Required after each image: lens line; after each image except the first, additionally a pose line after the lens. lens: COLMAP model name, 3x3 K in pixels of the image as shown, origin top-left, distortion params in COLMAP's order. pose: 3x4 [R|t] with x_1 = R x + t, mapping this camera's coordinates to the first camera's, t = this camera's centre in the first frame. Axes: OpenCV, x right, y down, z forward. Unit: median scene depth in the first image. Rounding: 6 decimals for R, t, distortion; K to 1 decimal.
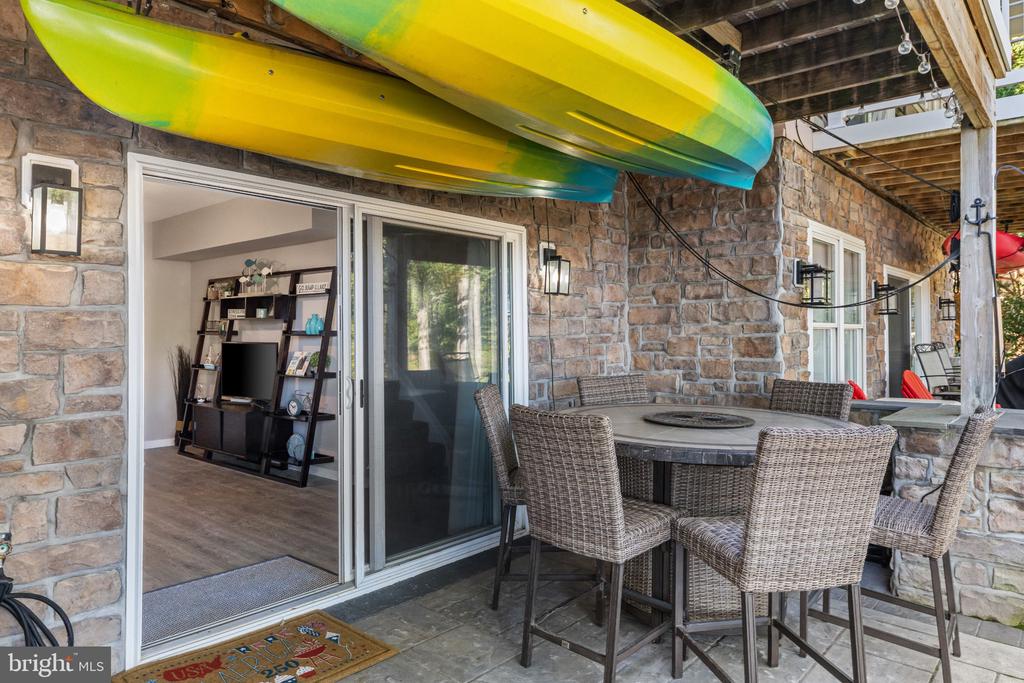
lens RADIAL K [[660.7, 0, 515.0], [0, 660.7, 333.2], [0, 0, 1]] dist [-0.000599, 0.000473]
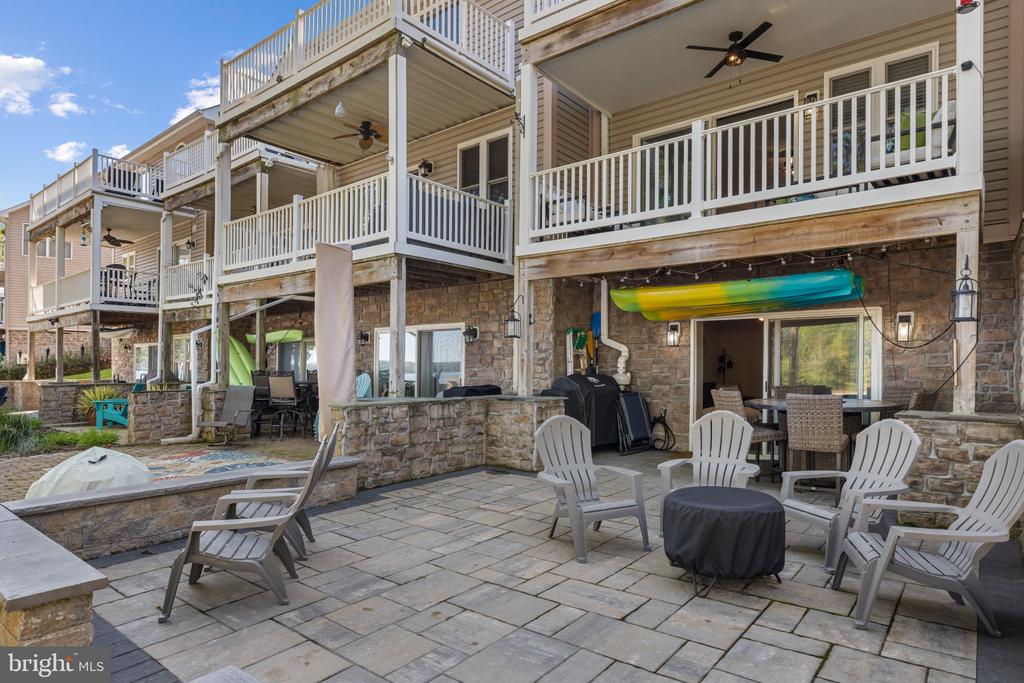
lens RADIAL K [[588.7, 0, 511.3], [0, 588.7, 370.6], [0, 0, 1]] dist [0.002322, 0.000981]
pose [[0.043612, -0.002416, -0.999046, 2.834479], [-0.008224, 0.999962, -0.002778, 0.055599], [0.999015, 0.008337, 0.043590, -0.187330]]
